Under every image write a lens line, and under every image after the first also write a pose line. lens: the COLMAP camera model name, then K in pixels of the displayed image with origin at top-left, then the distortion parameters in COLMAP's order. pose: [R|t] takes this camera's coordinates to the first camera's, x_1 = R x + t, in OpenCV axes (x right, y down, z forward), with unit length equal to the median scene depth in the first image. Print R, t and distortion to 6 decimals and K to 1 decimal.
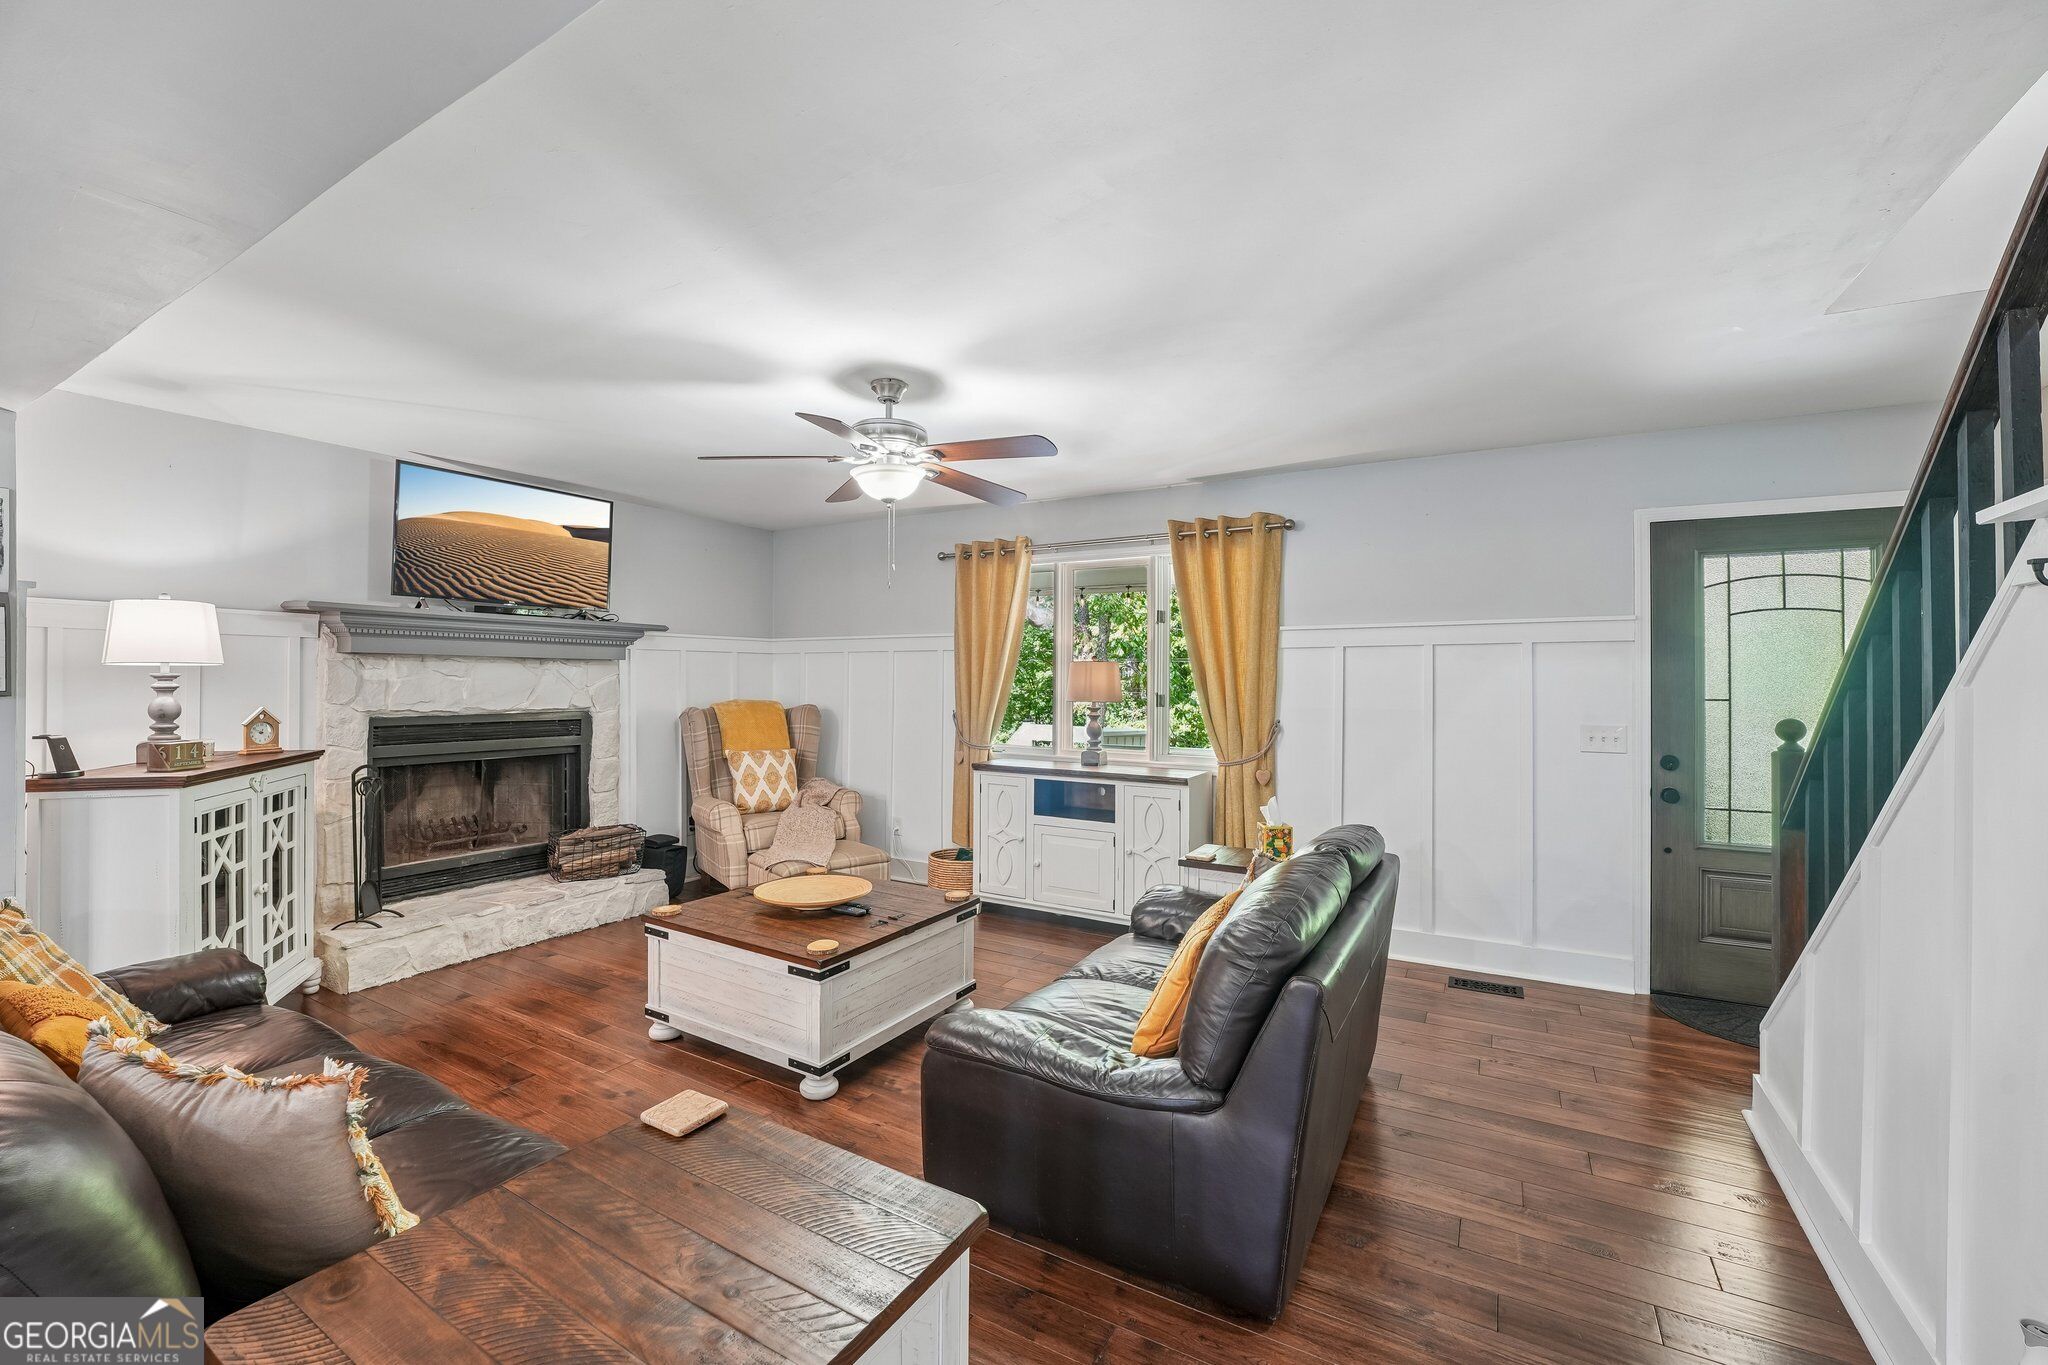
lens RADIAL K [[858.4, 0, 1015.2], [0, 858.4, 680.5], [0, 0, 1]] dist [-0.021297, -0.000152]
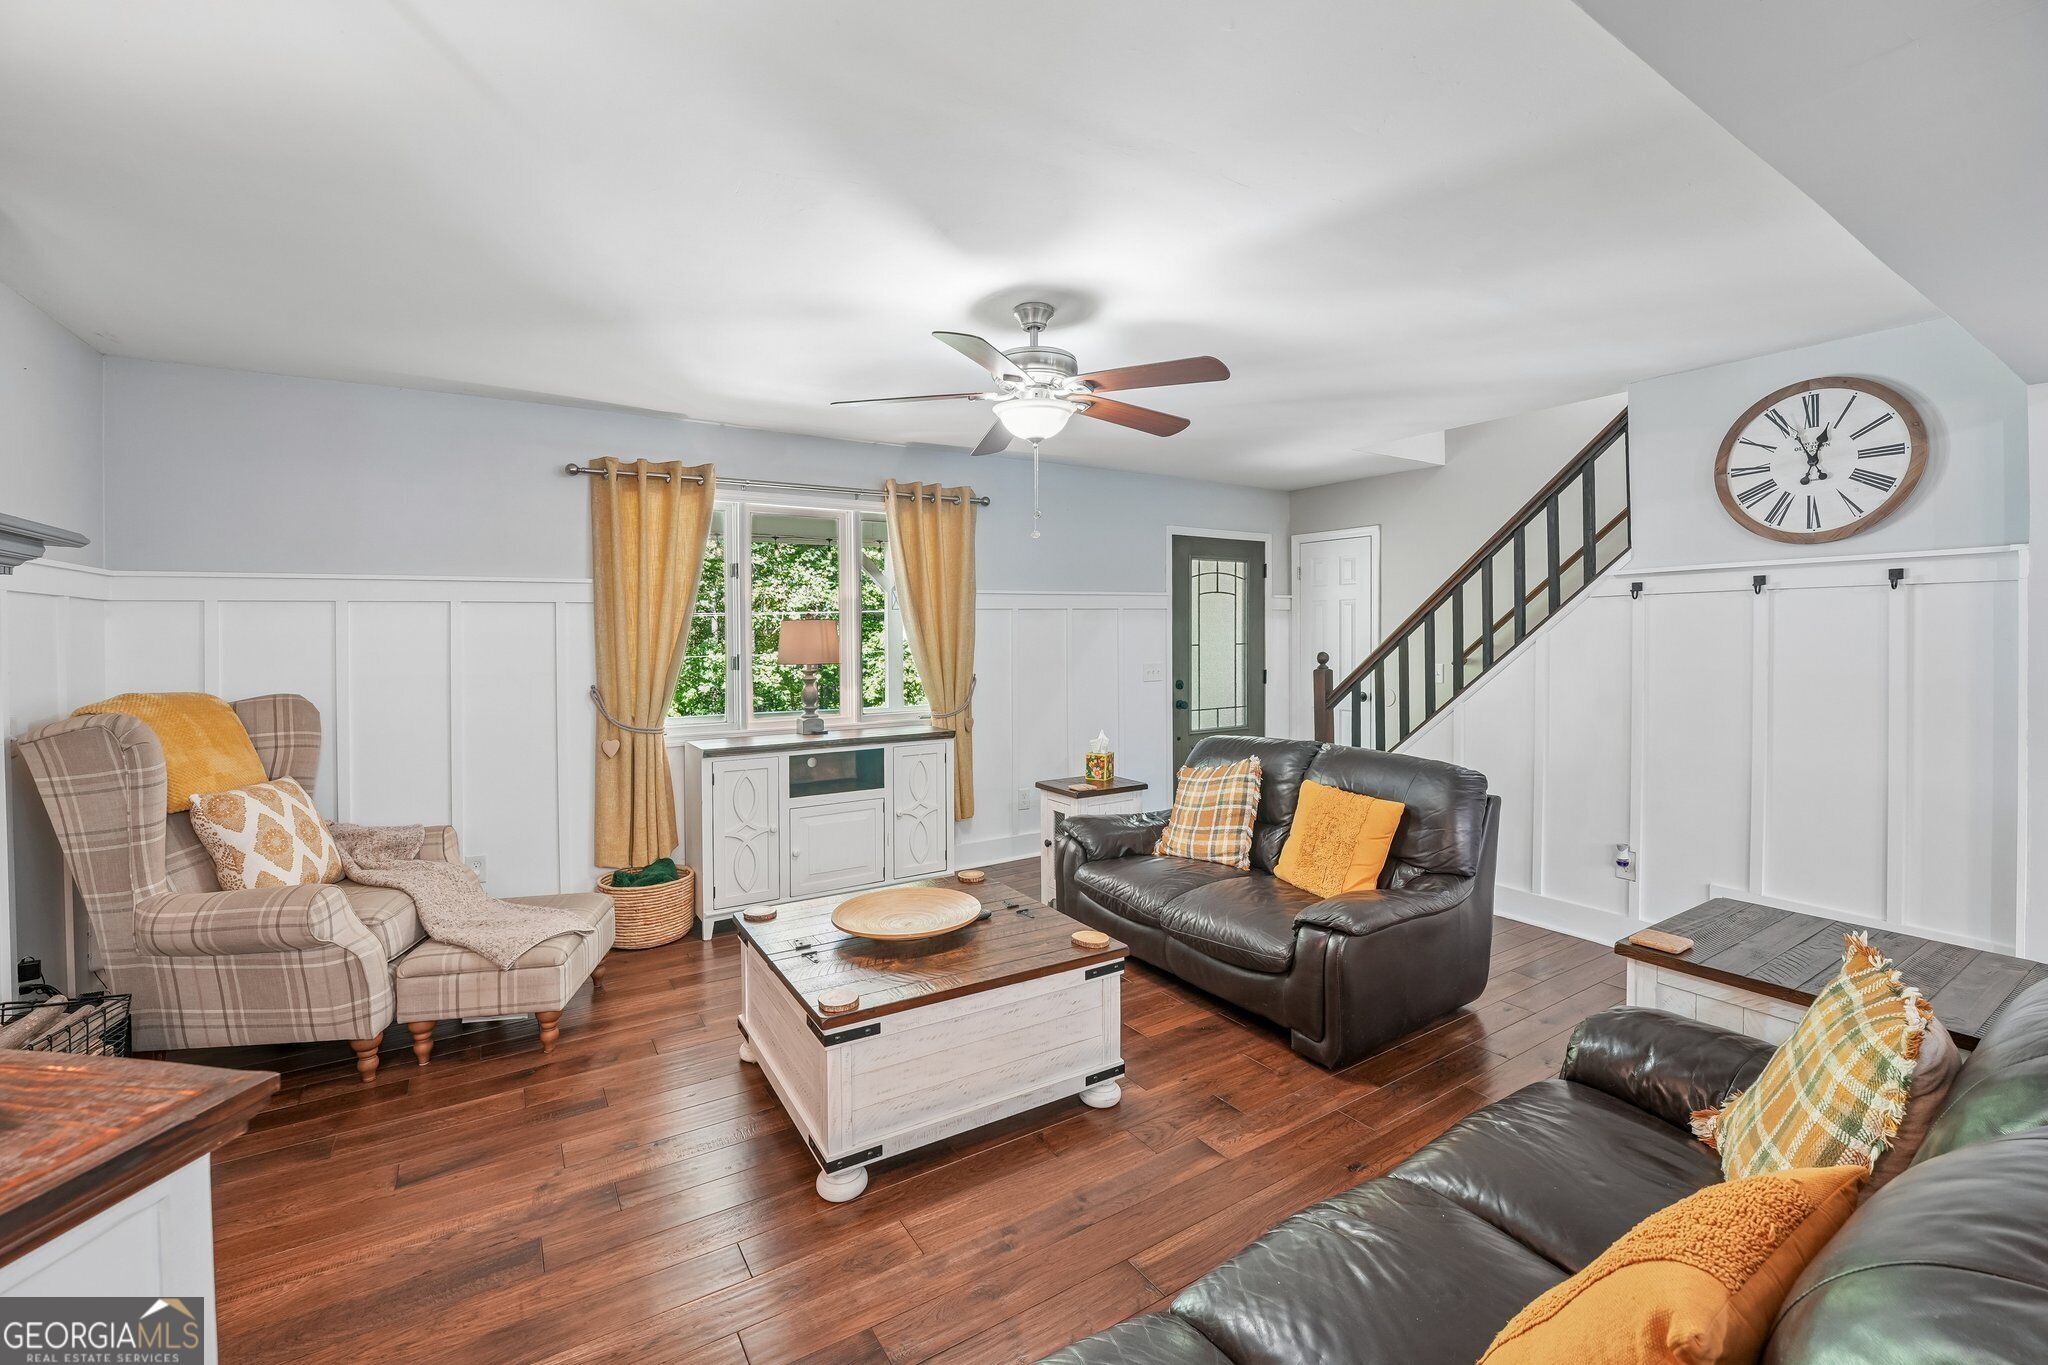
lens RADIAL K [[863.4, 0, 1029.9], [0, 863.4, 645.9], [0, 0, 1]] dist [-0.001005, 0.000081]
pose [[0.454043, -0.020664, 0.890740, -0.683527], [0.015612, 0.999762, 0.015236, -0.005389], [-0.890843, 0.006988, 0.454258, 0.421325]]
